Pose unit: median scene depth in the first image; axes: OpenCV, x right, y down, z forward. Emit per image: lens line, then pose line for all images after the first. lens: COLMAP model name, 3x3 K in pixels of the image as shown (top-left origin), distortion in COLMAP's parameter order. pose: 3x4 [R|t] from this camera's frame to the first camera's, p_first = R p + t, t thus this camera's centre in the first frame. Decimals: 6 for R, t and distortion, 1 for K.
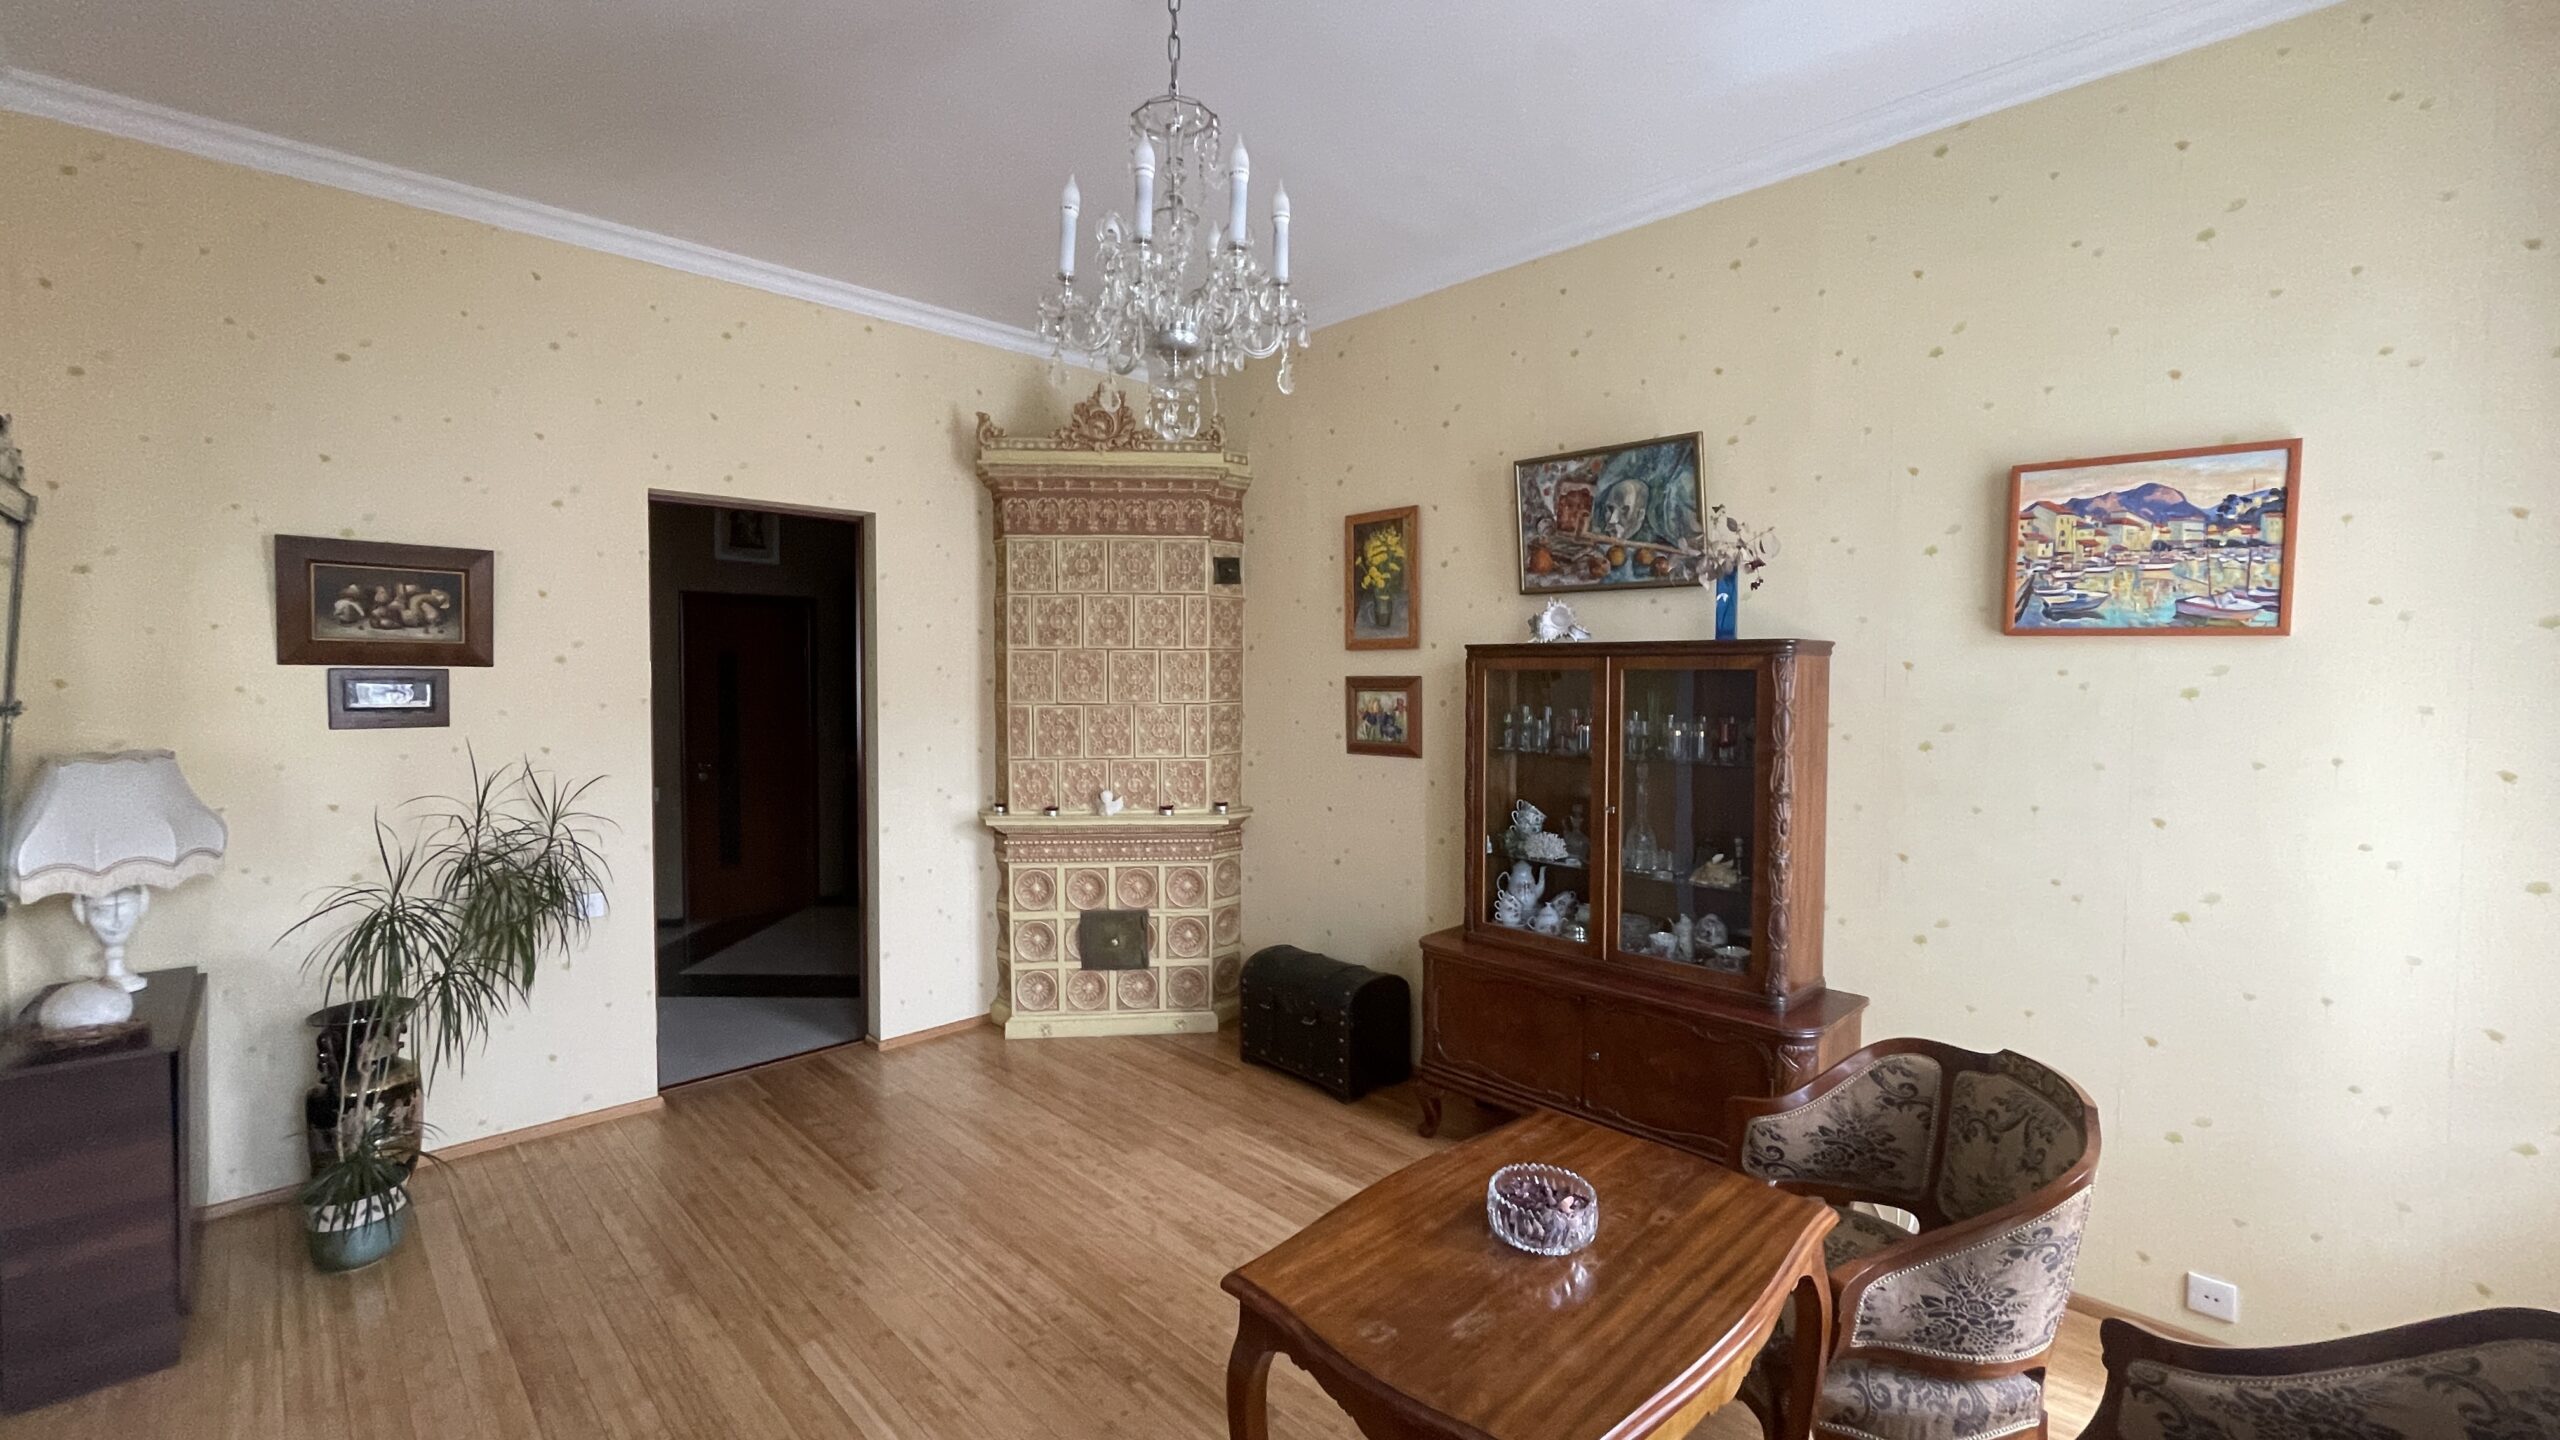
lens RADIAL K [[1044.1, 0, 1275.3], [0, 1044.1, 708.6], [0, 0, 1]] dist [-0.001756, -0.000030]
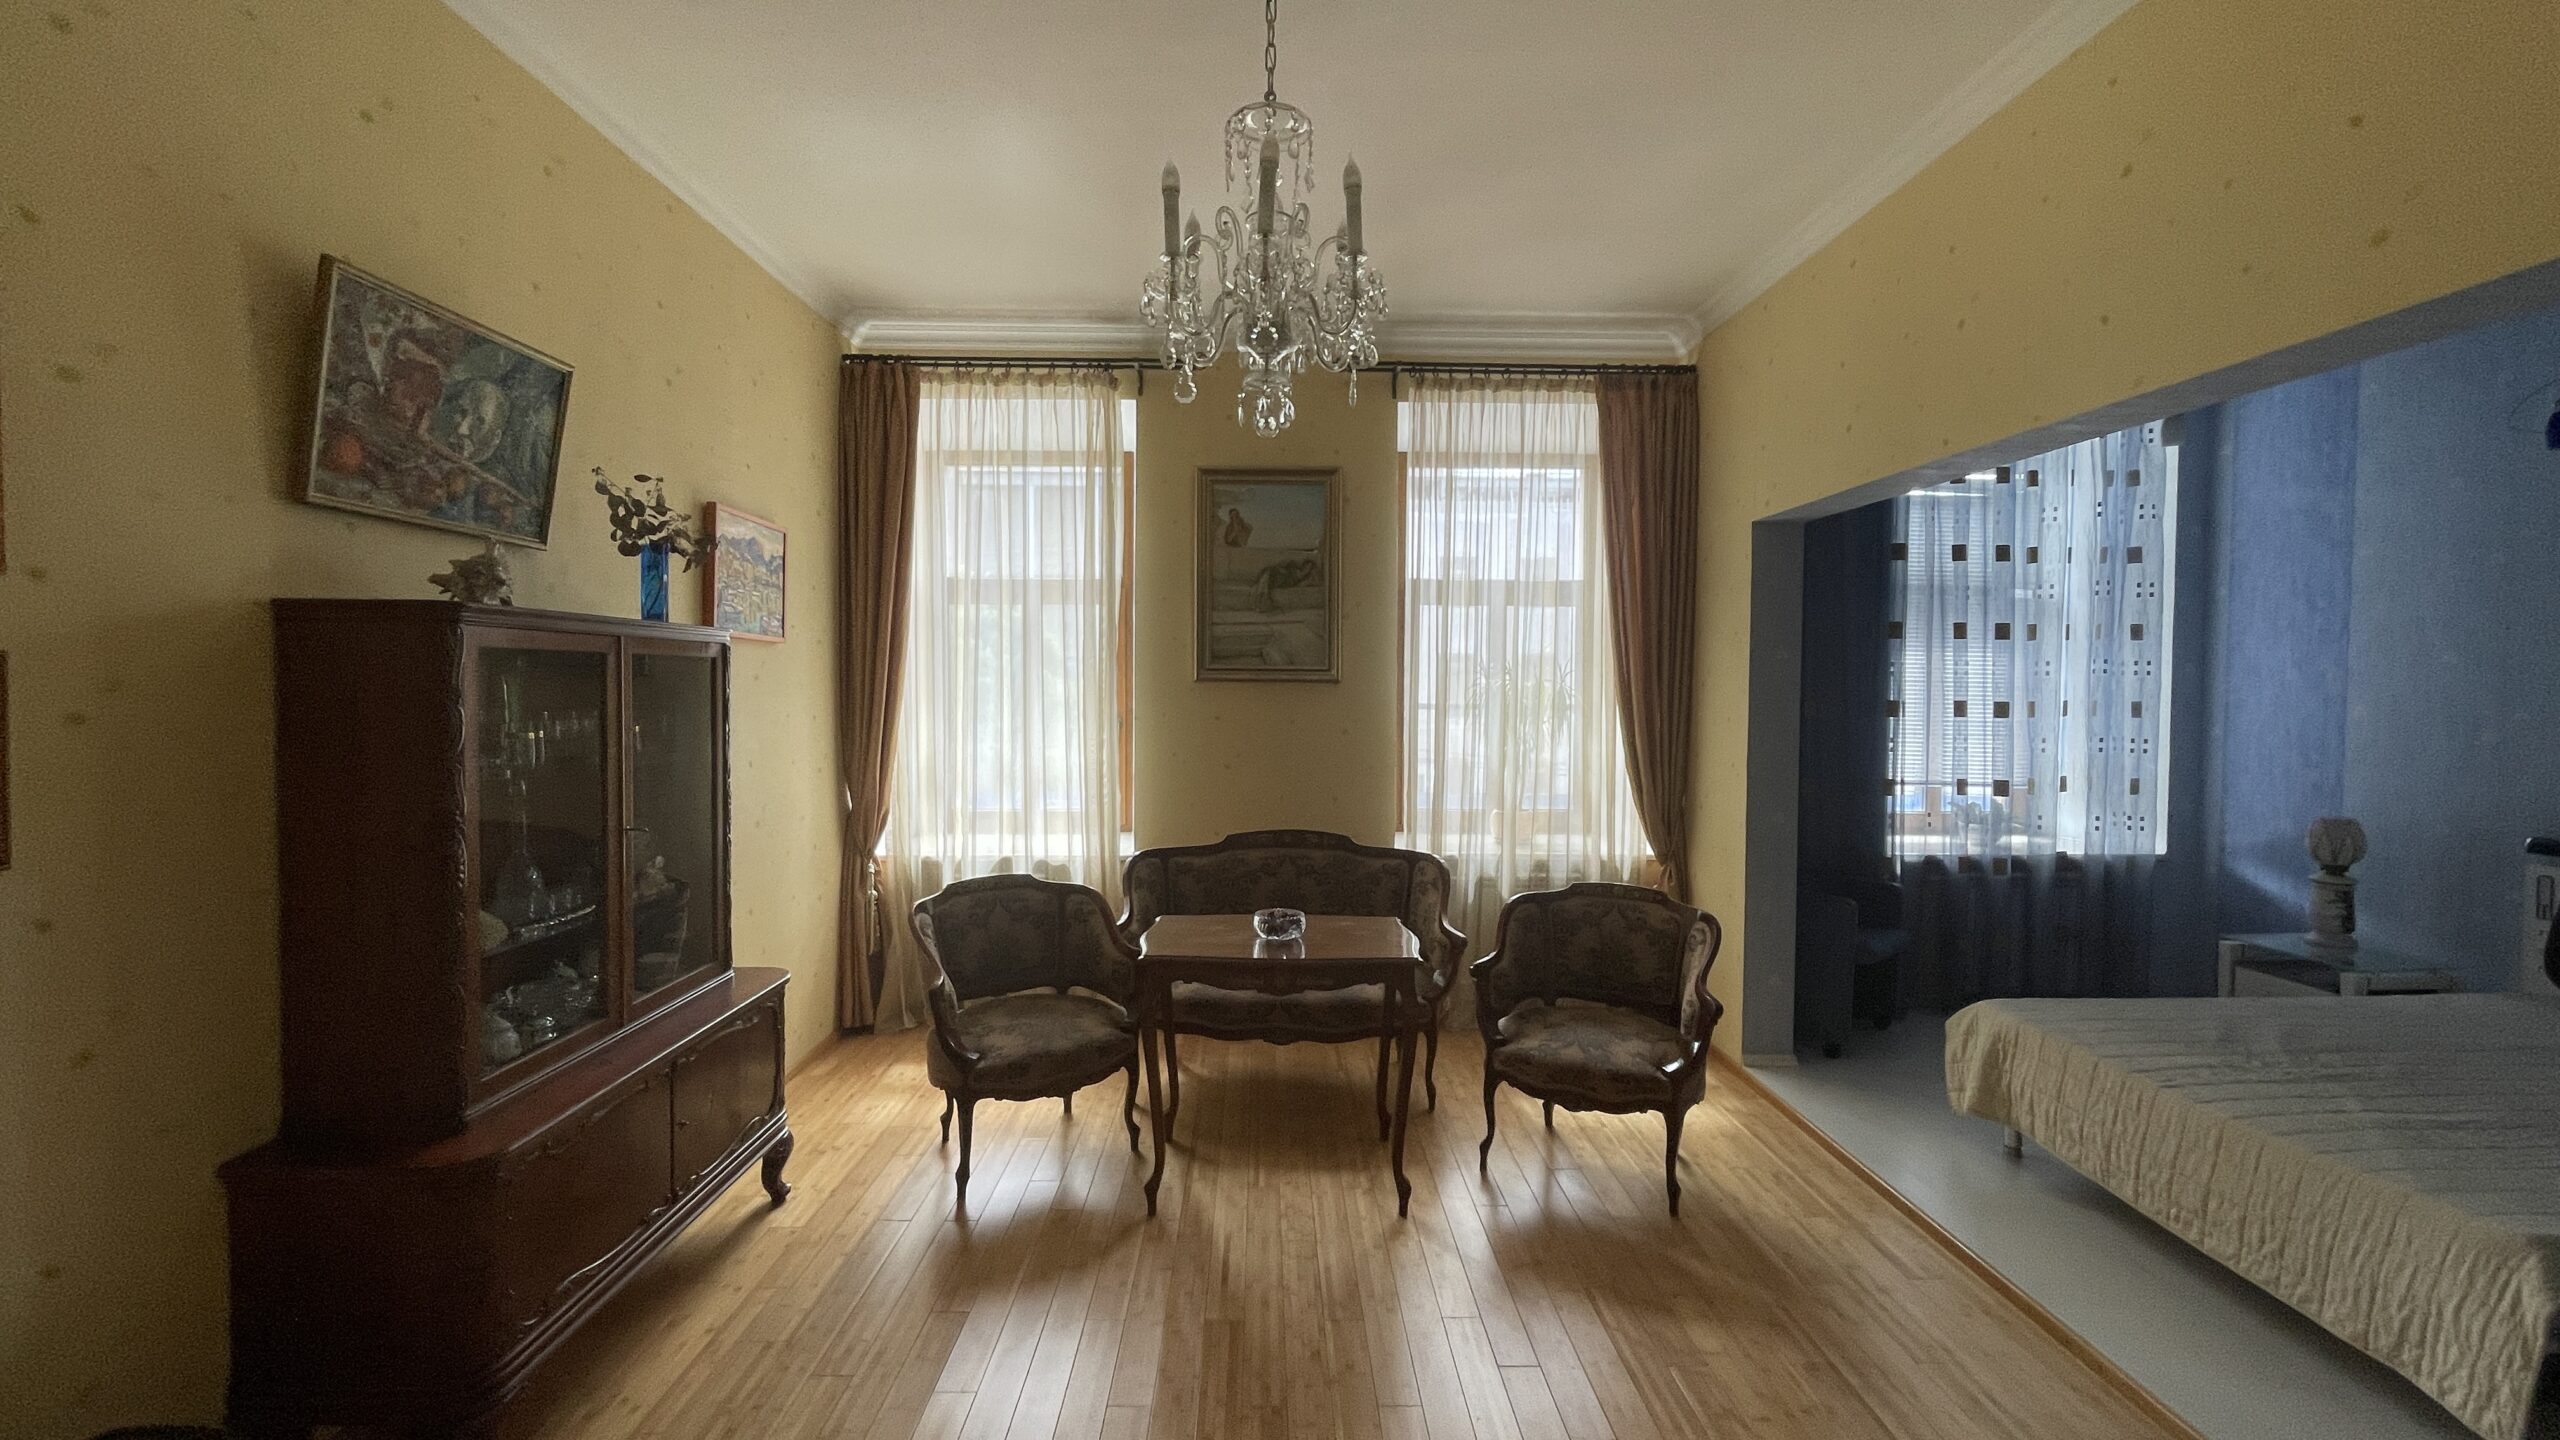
lens RADIAL K [[1044.1, 0, 1275.3], [0, 1044.1, 708.6], [0, 0, 1]] dist [-0.001756, -0.000030]
pose [[-0.724574, -0.023744, 0.688788, -0.433995], [0.016911, 0.998493, 0.052210, -0.021523], [-0.688989, 0.049478, -0.723081, 0.930514]]
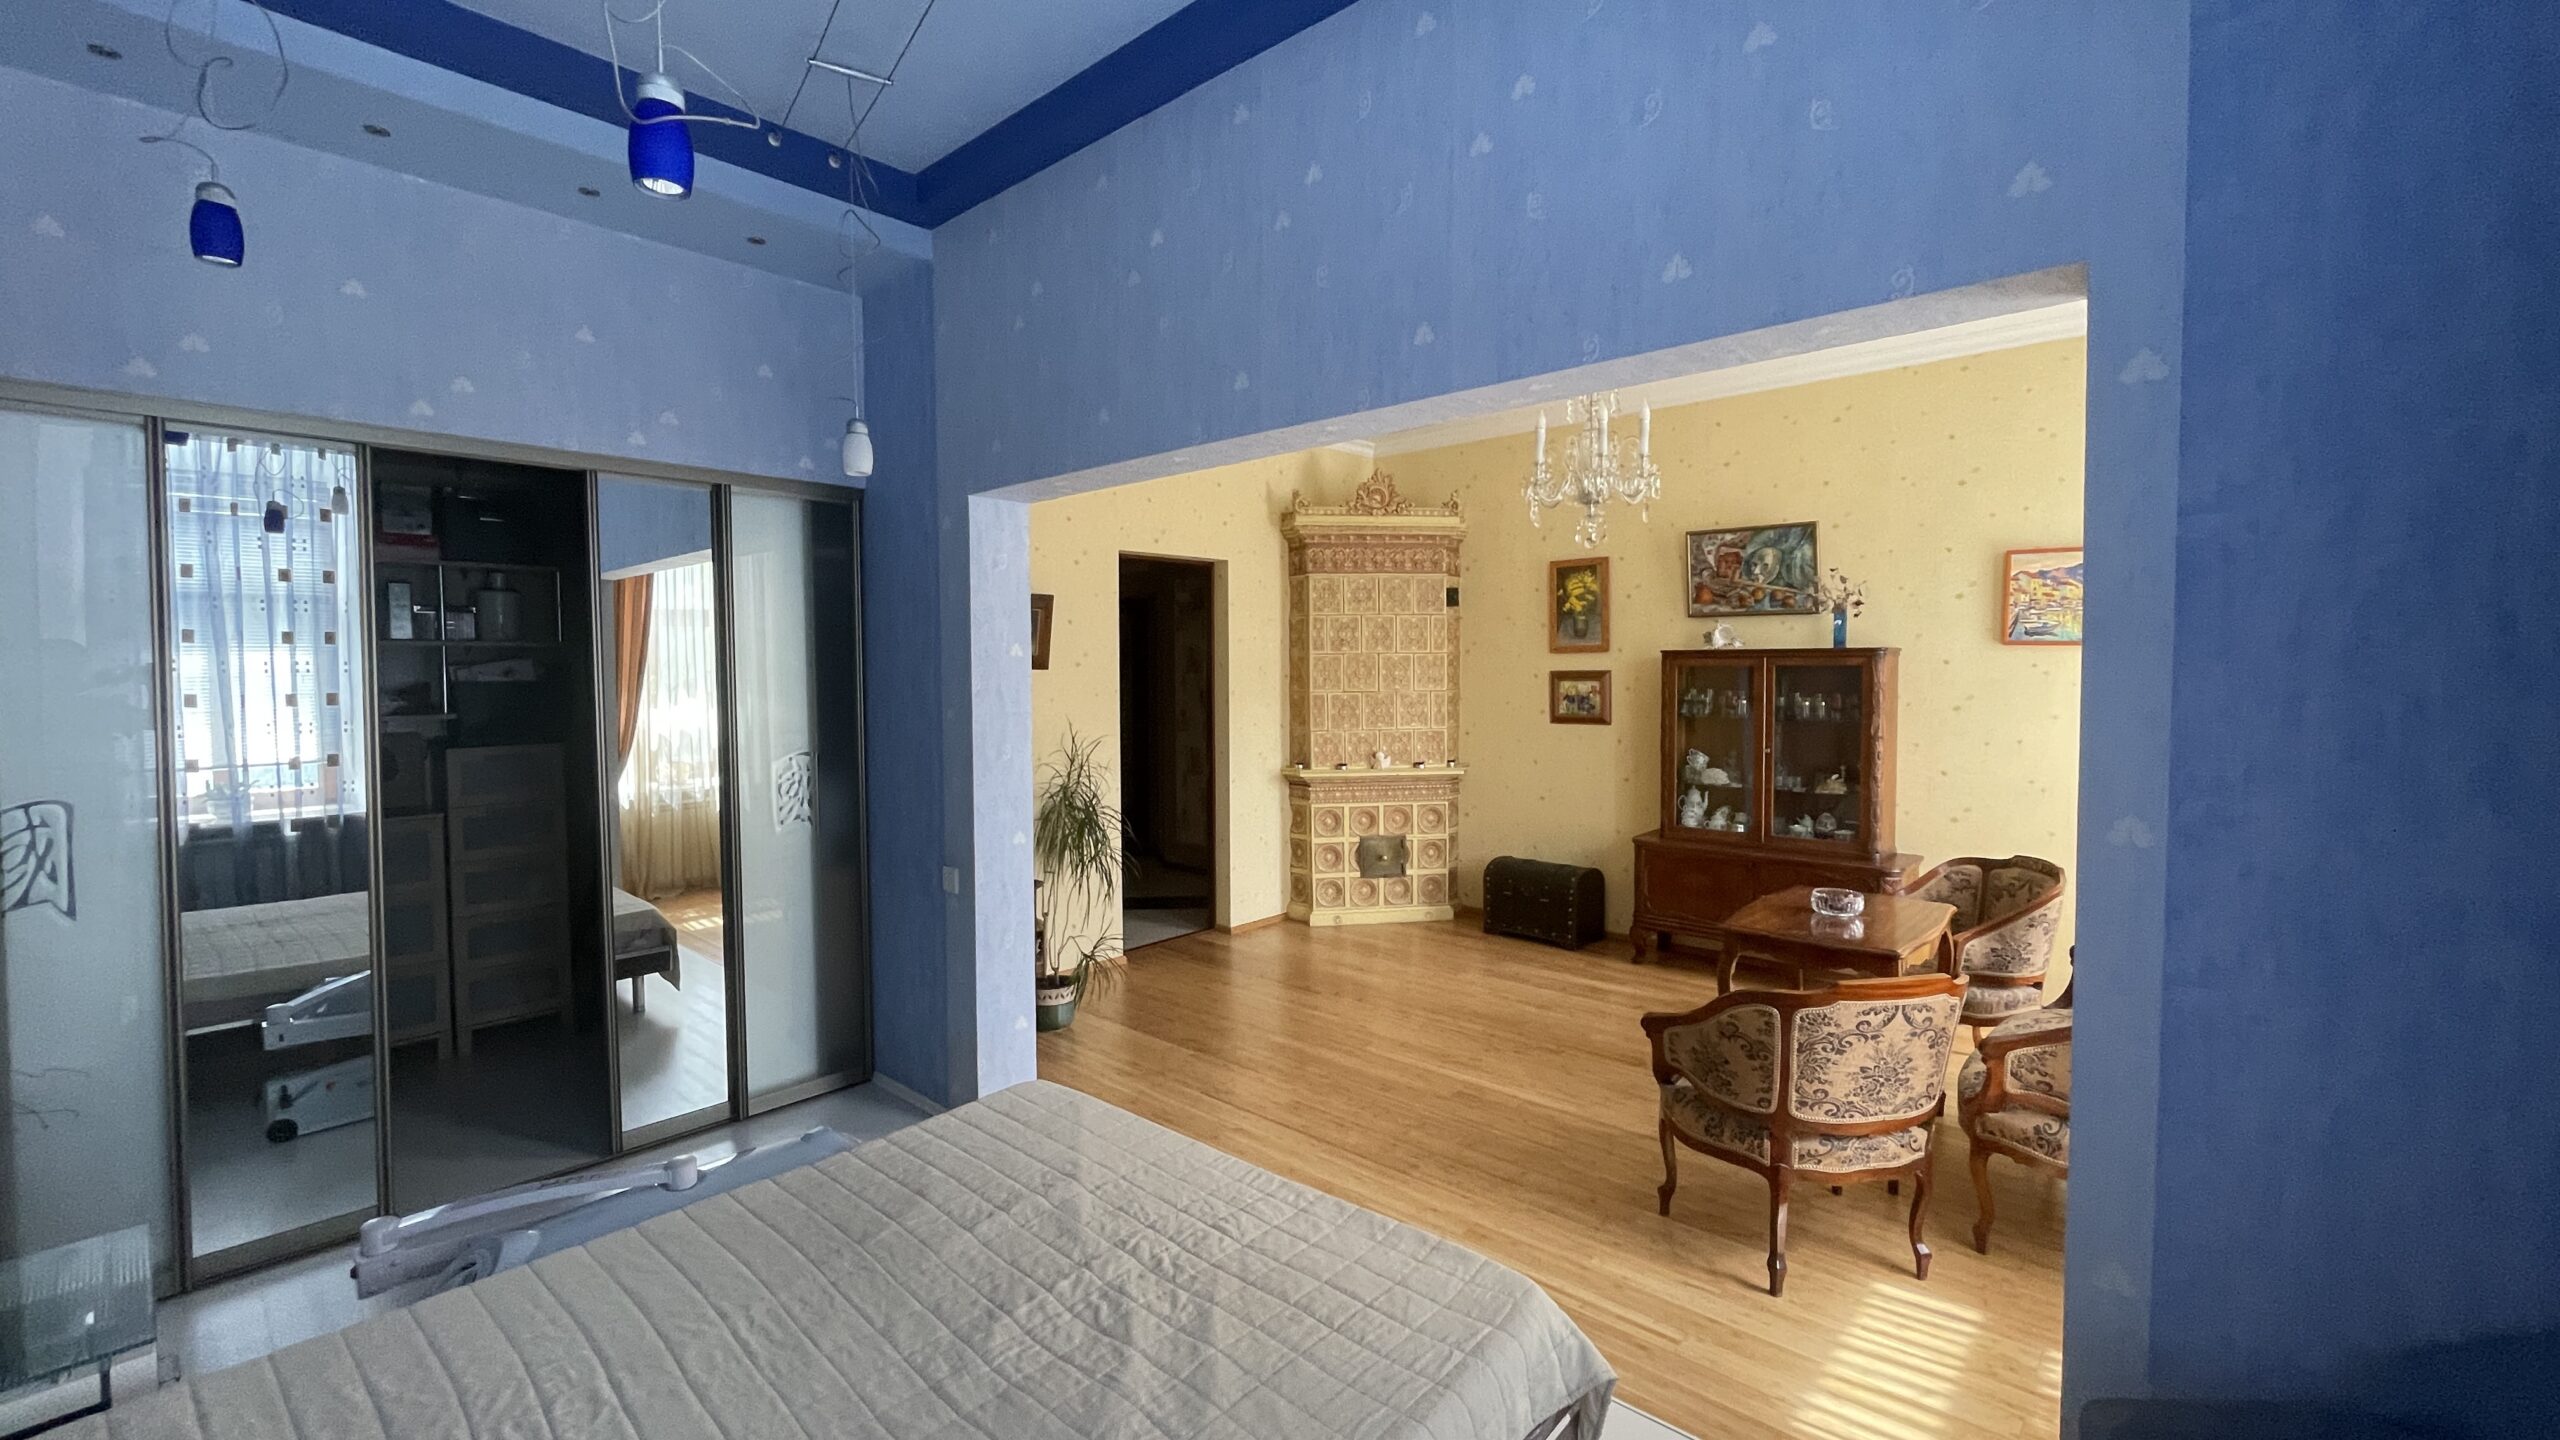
lens RADIAL K [[1044.1, 0, 1275.3], [0, 1044.1, 708.6], [0, 0, 1]] dist [-0.001756, -0.000030]
pose [[0.998501, -0.010461, 0.053725, -0.411347], [0.010162, 0.999931, 0.005825, 0.010061], [-0.053782, -0.005270, 0.998539, -0.459496]]
